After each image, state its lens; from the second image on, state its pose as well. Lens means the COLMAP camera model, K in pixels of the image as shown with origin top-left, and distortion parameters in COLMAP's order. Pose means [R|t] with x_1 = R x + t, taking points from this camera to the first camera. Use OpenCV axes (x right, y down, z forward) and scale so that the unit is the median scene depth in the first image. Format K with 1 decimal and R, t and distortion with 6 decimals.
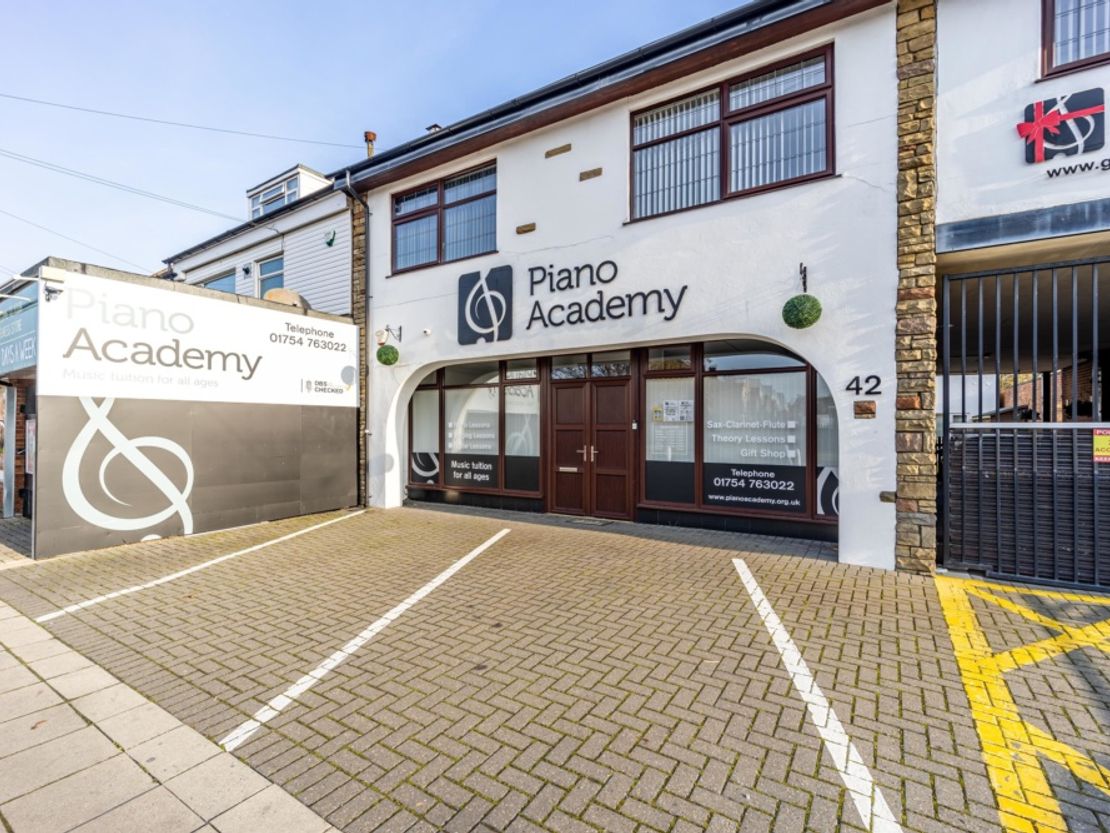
lens RADIAL K [[503.9, 0, 552.1], [0, 503.9, 423.8], [0, 0, 1]] dist [0.000416, -0.000680]
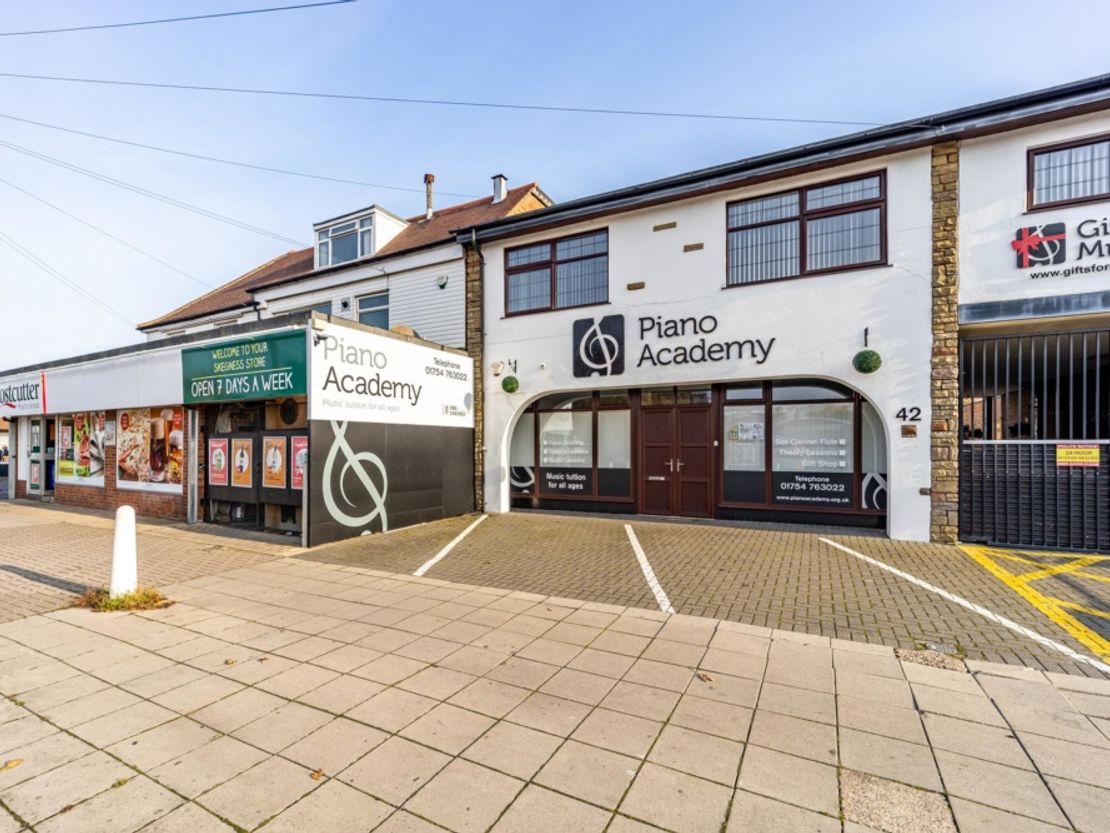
lens RADIAL K [[520.1, 0, 548.7], [0, 520.1, 445.4], [0, 0, 1]] dist [0.003508, -0.003819]
pose [[0.995474, -0.001956, 0.095009, -0.439143], [0.001462, 0.999985, 0.005272, 0.002481], [-0.095018, -0.005109, 0.995462, -0.304266]]
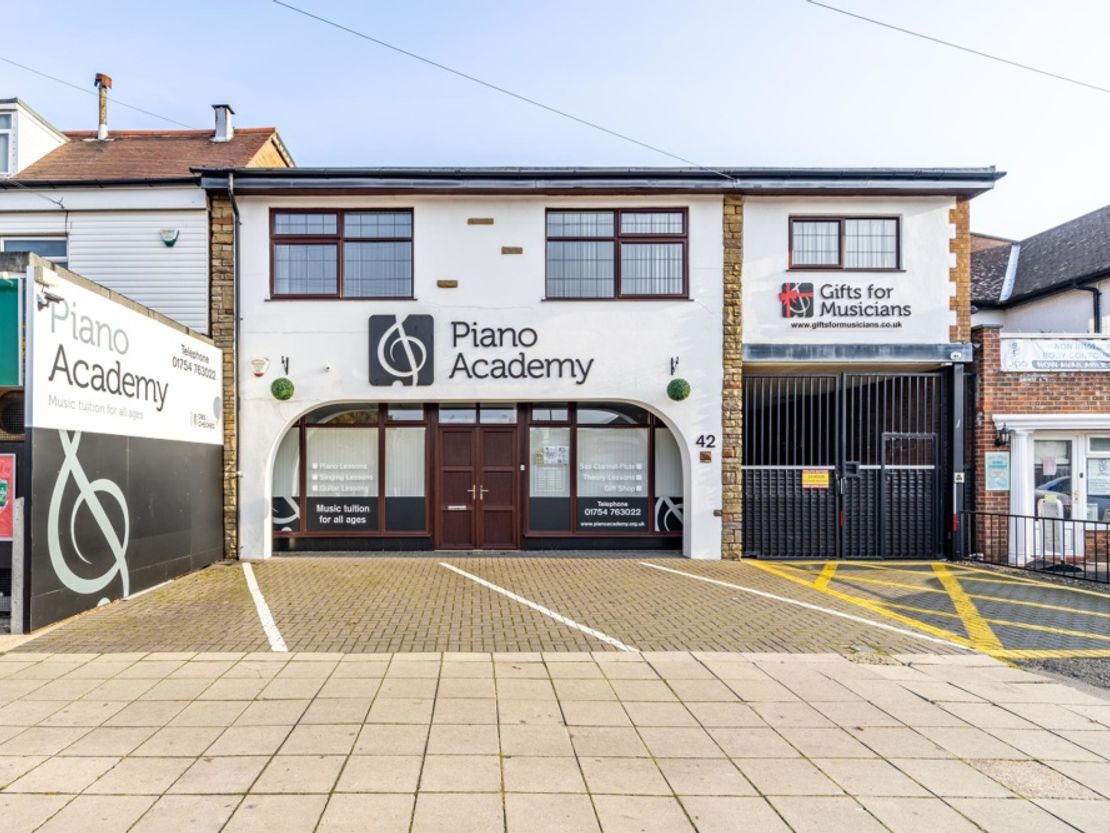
lens RADIAL K [[609.7, 0, 498.5], [0, 609.7, 468.6], [0, 0, 1]] dist [0.004575, -0.003173]
pose [[0.839496, 0.001115, 0.543365, -0.747665], [-0.003645, 0.999987, 0.003580, 0.002366], [-0.543354, -0.004986, 0.839489, -0.173437]]
